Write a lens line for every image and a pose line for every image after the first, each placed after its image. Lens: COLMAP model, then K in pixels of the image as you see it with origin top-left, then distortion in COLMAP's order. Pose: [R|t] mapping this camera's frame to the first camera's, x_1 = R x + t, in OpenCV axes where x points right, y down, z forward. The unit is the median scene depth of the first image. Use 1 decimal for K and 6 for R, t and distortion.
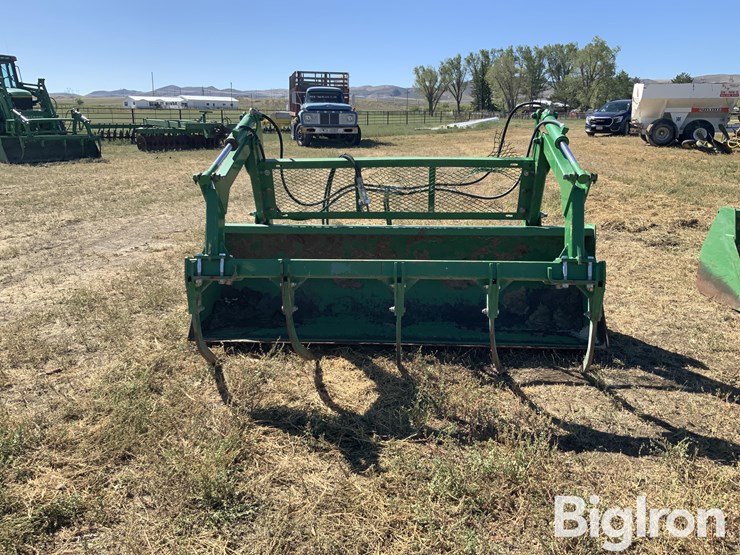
lens RADIAL K [[615.5, 0, 368.1], [0, 615.5, 280.3], [0, 0, 1]] dist [0.059646, -0.110039]
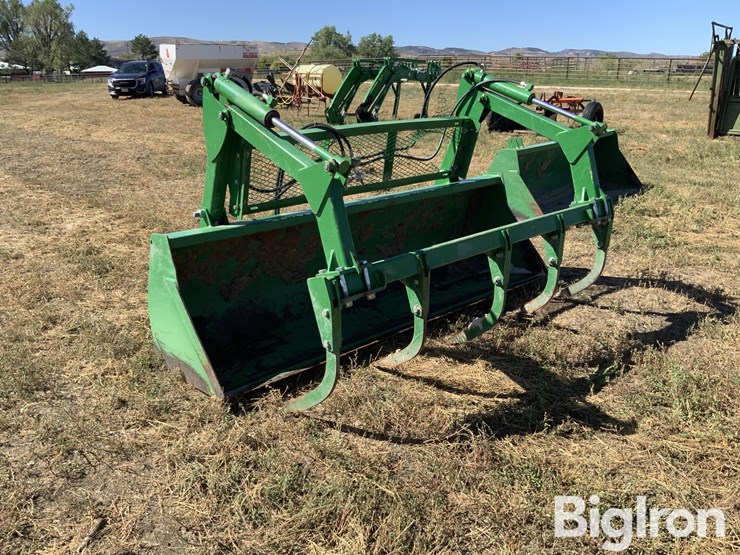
lens RADIAL K [[615.5, 0, 368.1], [0, 615.5, 280.3], [0, 0, 1]] dist [0.059646, -0.110039]
pose [[0.704114, -0.235462, 0.669911, -0.096397], [0.197144, 0.971155, 0.134135, -0.015555], [-0.682172, 0.037623, 0.730224, 0.055487]]
